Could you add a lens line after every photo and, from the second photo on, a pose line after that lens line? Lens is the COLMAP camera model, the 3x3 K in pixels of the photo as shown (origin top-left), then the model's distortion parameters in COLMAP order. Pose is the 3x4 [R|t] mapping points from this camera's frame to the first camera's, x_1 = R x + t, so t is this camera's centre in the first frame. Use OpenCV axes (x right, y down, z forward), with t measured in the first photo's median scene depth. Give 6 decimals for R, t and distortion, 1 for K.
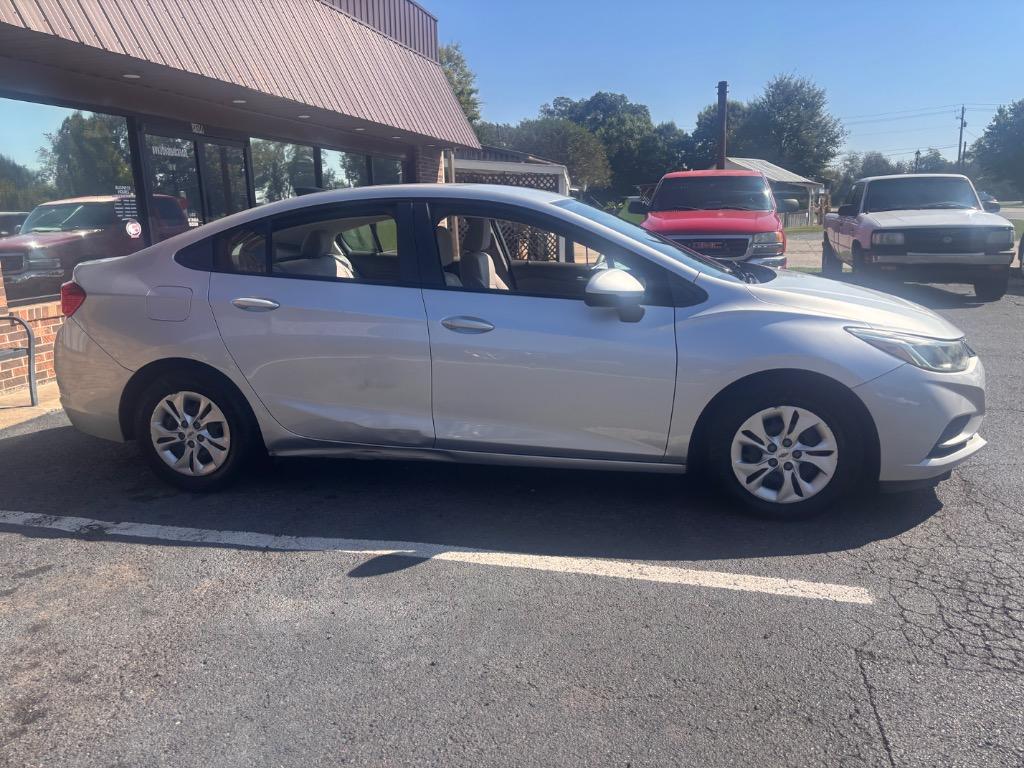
lens RADIAL K [[777.1, 0, 514.0], [0, 777.1, 384.7], [0, 0, 1]] dist [0.035110, -0.030947]
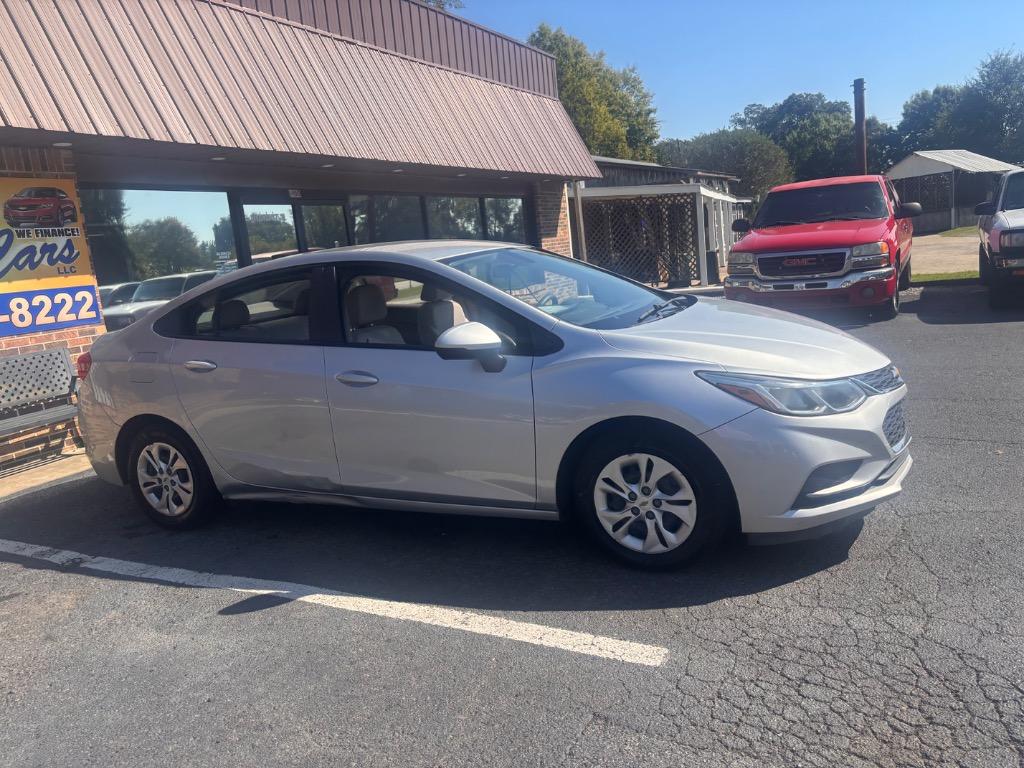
lens RADIAL K [[777.1, 0, 515.1], [0, 777.1, 382.4], [0, 0, 1]] dist [0.035110, -0.030947]
pose [[0.966999, -0.032733, -0.252668, 0.405623], [0.025227, 0.999141, -0.032891, -0.030606], [0.253528, 0.025431, 0.966994, 0.015750]]
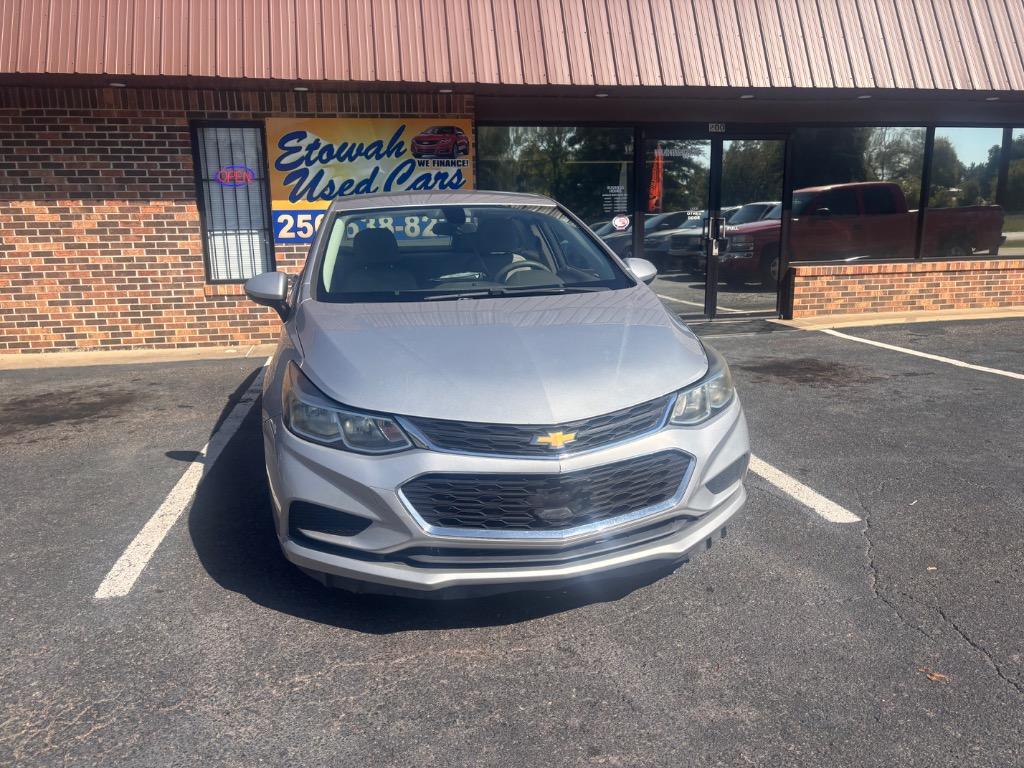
lens RADIAL K [[777.1, 0, 501.4], [0, 777.1, 390.0], [0, 0, 1]] dist [0.035110, -0.030947]
pose [[0.396172, 0.213250, -0.893069, 1.173439], [-0.189563, 0.970697, 0.147695, -0.191366], [0.898395, 0.110780, 0.424987, 0.757917]]
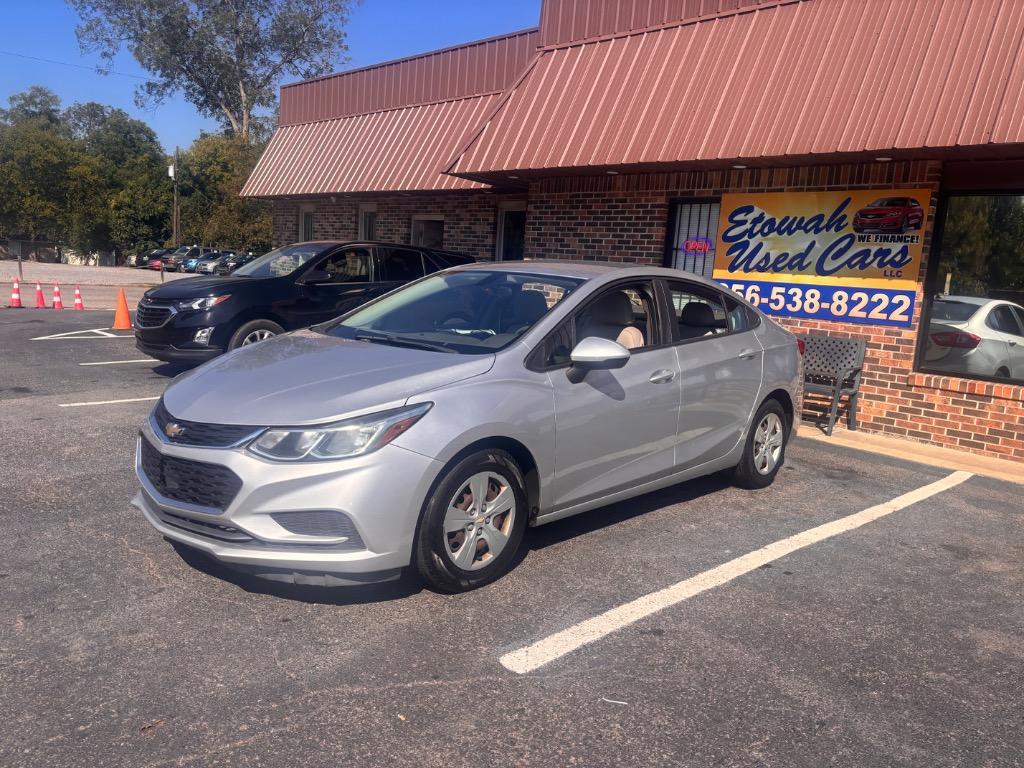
lens RADIAL K [[759.5, 0, 513.1], [0, 759.5, 385.0], [0, 0, 1]] dist [0.028008, -0.027518]
pose [[-0.532477, 0.113579, -0.838789, 1.126668], [-0.235755, 0.931843, 0.275840, -0.434711], [0.812950, 0.344627, -0.469409, 1.787432]]
